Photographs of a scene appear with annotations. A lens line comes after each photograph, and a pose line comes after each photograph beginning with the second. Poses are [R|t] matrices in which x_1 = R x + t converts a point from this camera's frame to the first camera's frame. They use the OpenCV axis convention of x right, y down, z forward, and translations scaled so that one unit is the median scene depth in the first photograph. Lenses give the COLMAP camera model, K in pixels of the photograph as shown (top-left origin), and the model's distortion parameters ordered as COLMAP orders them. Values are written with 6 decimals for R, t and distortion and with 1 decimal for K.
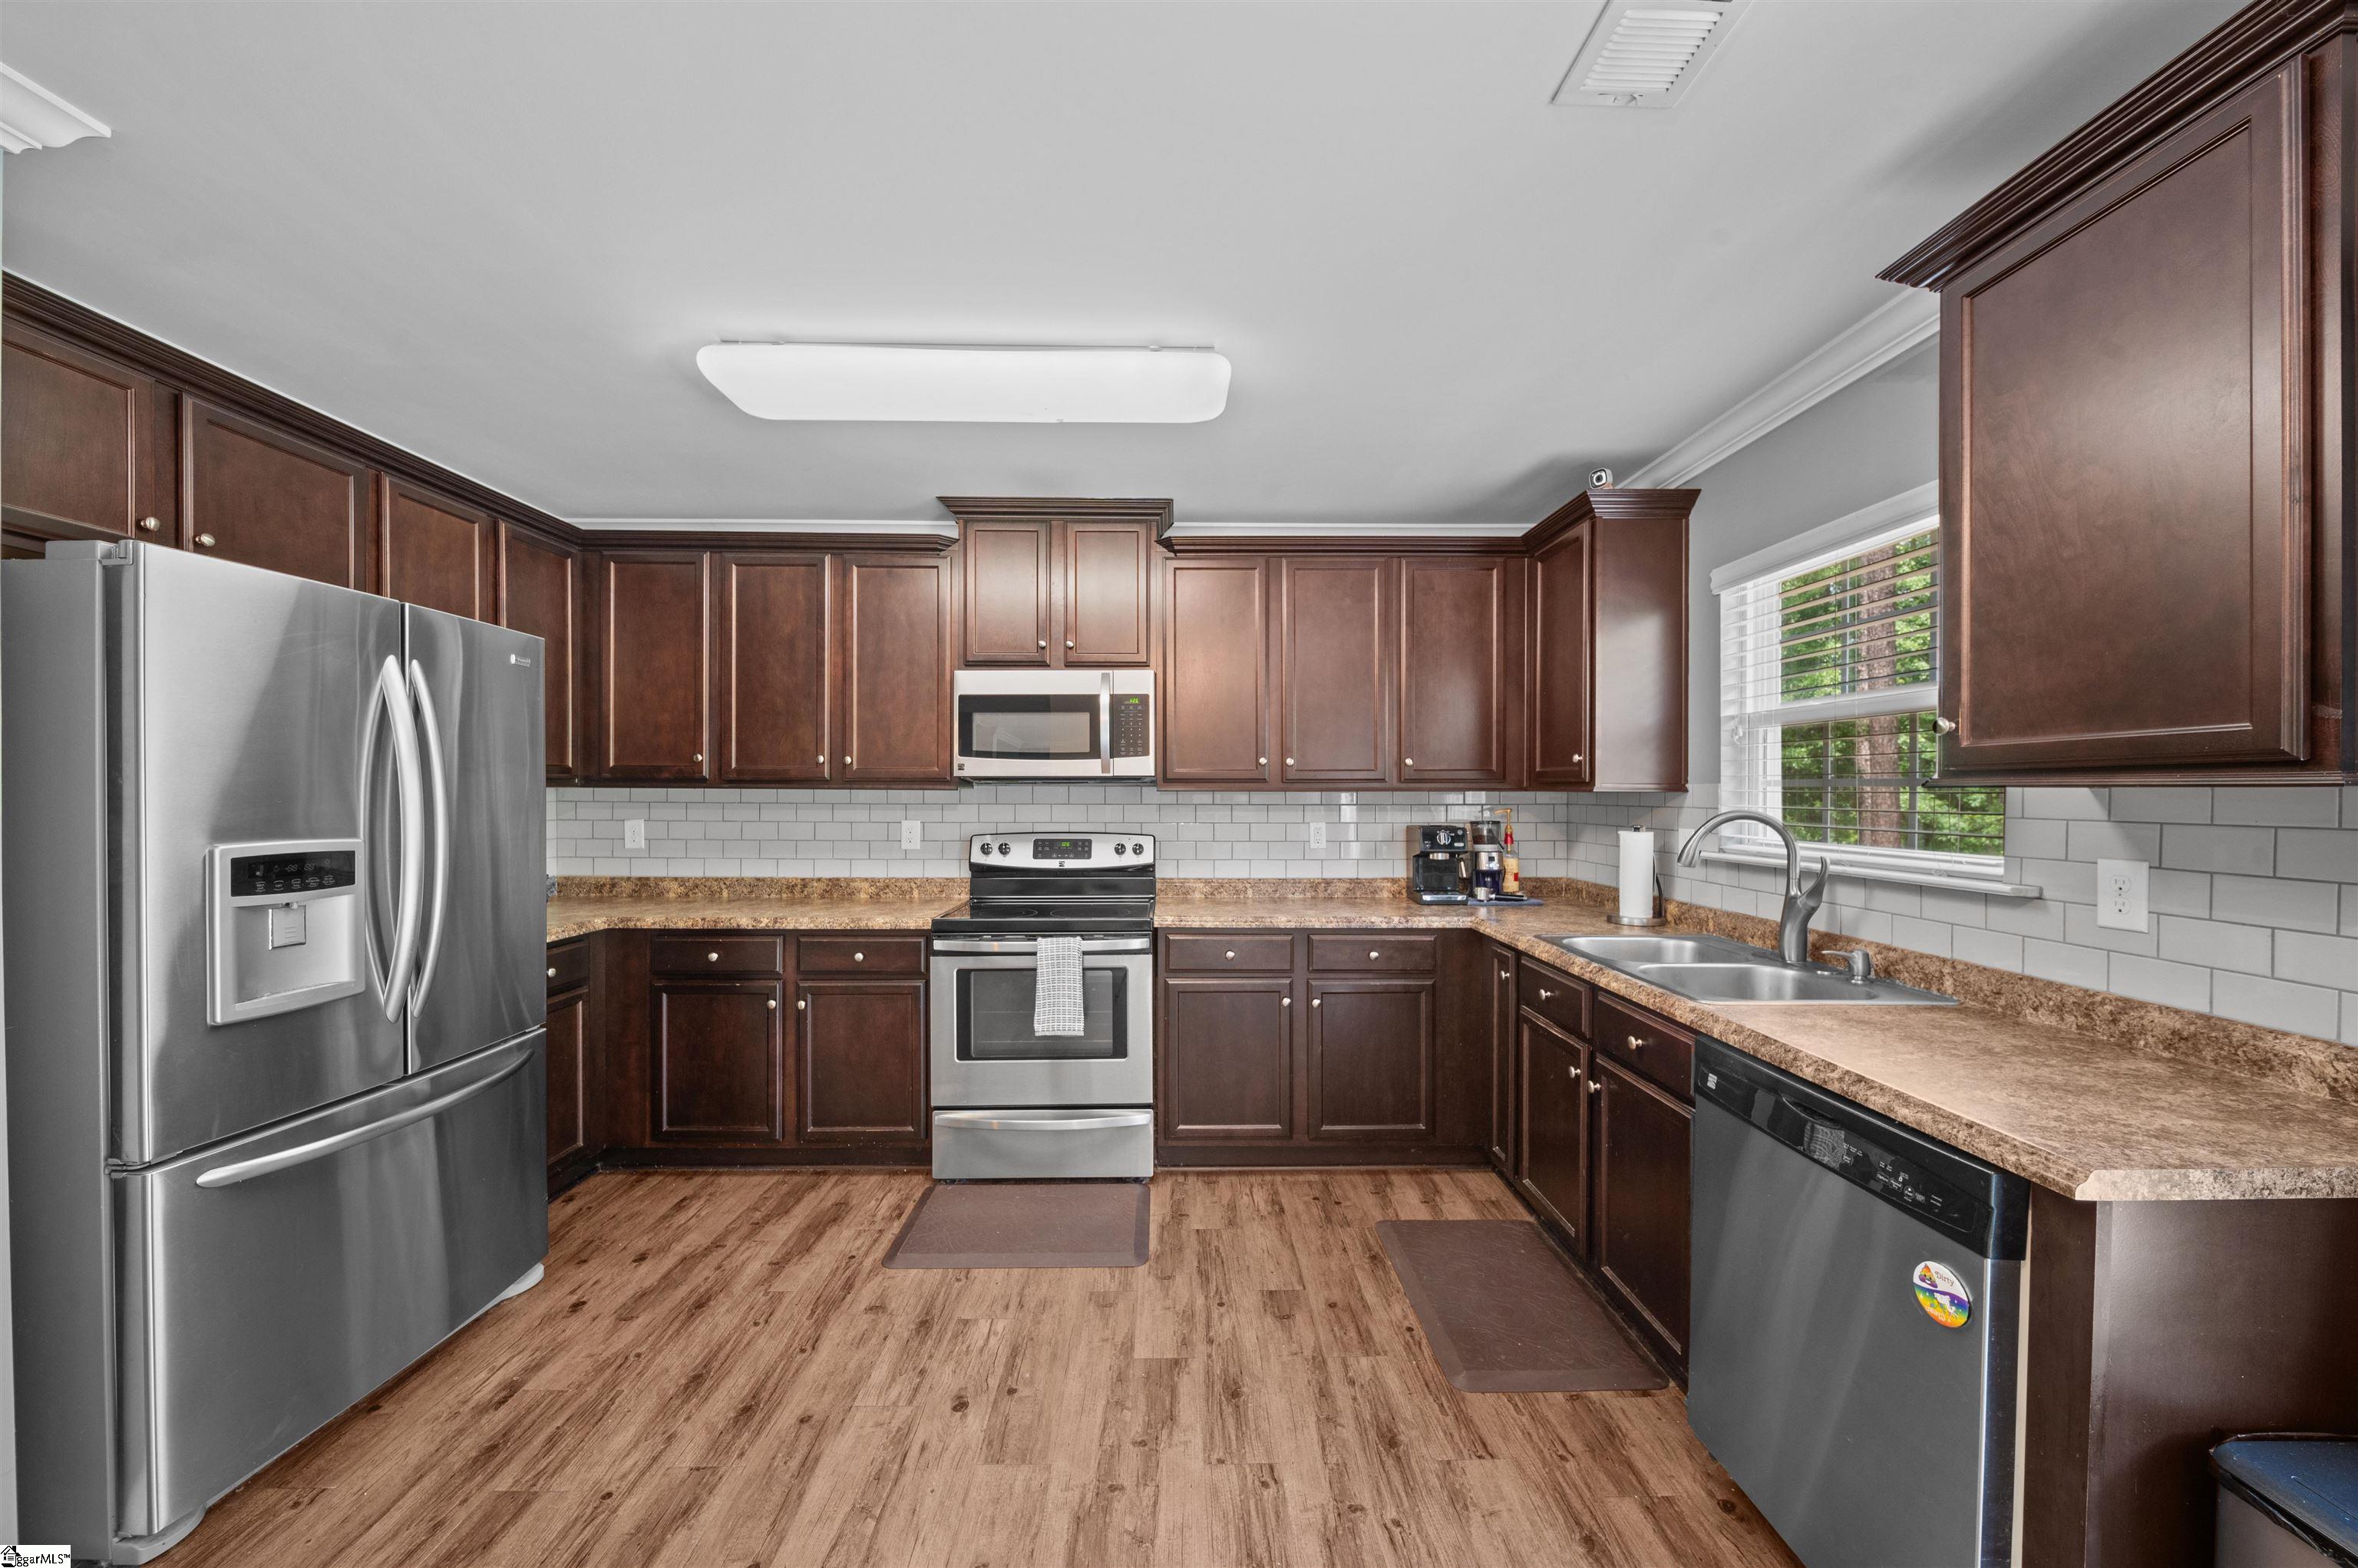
lens RADIAL K [[845.6, 0, 1182.4], [0, 845.6, 796.2], [0, 0, 1]] dist [-0.000134, -0.000021]
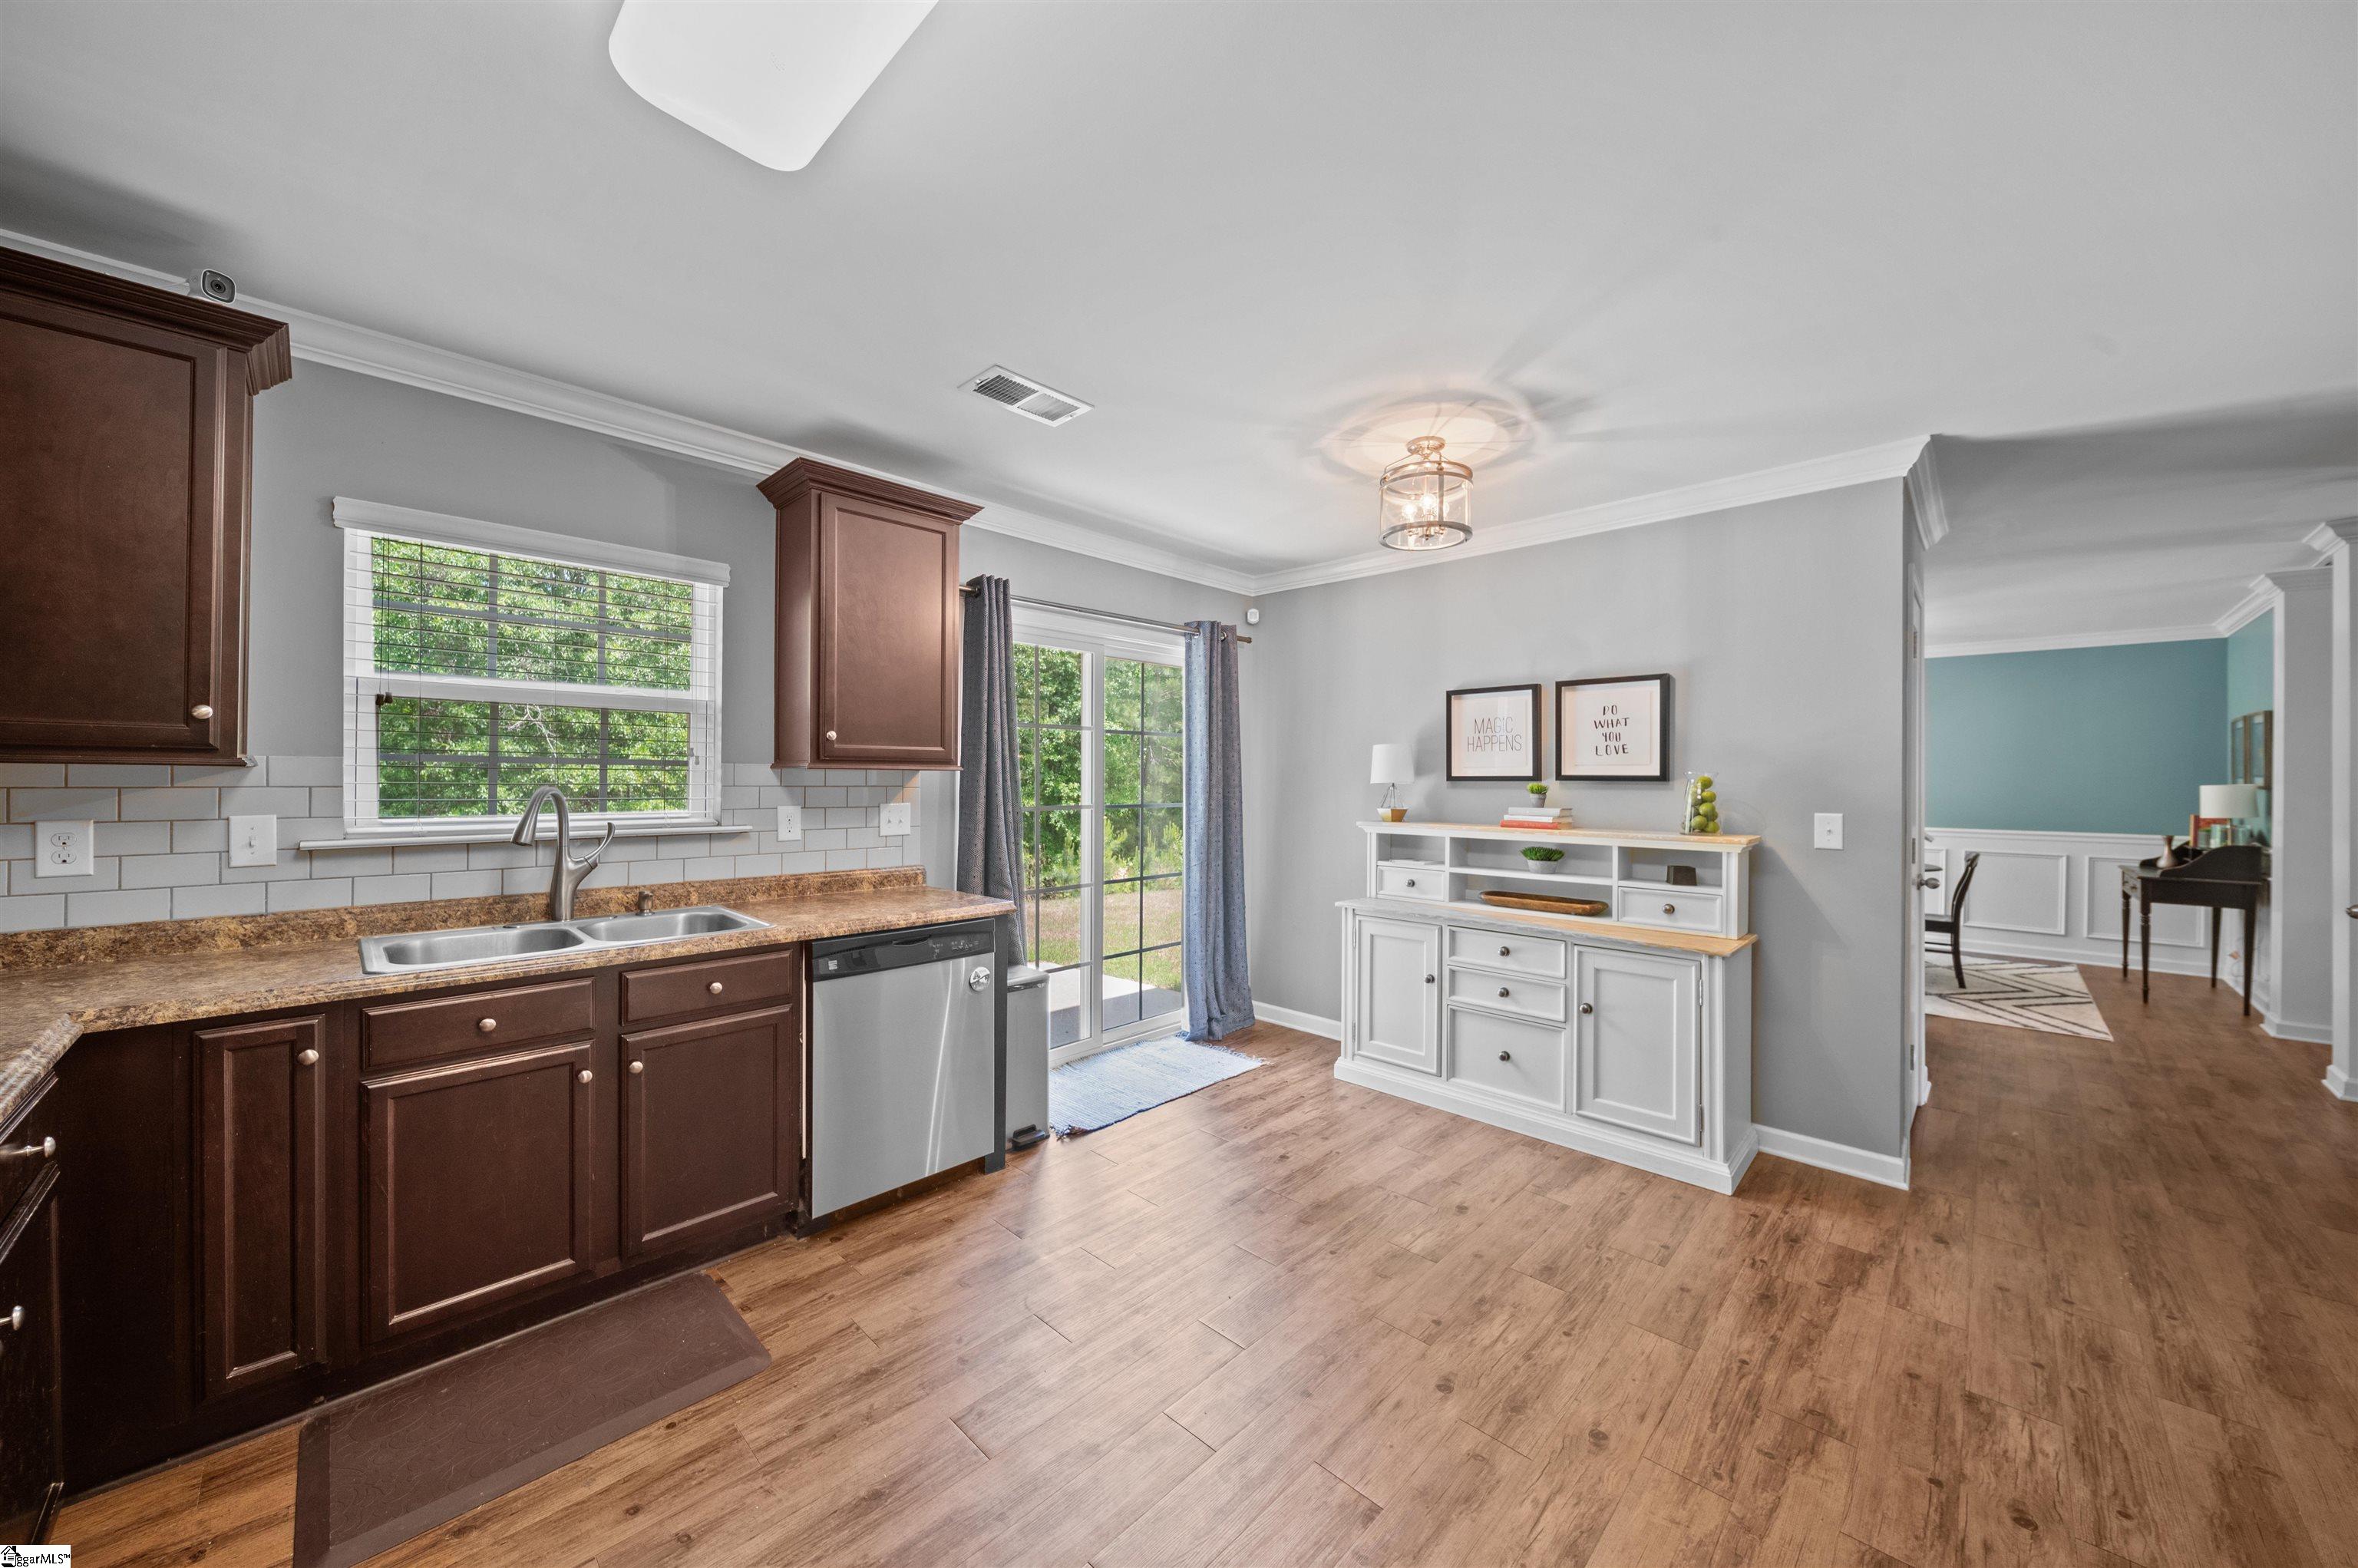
lens RADIAL K [[845.6, 0, 1180.9], [0, 845.6, 776.9], [0, 0, 1]] dist [-0.000134, -0.000021]
pose [[-0.703185, -0.006615, 0.710977, -0.778570], [-0.003976, 0.999978, 0.005371, -0.004988], [-0.710996, 0.000950, -0.703195, 1.452081]]
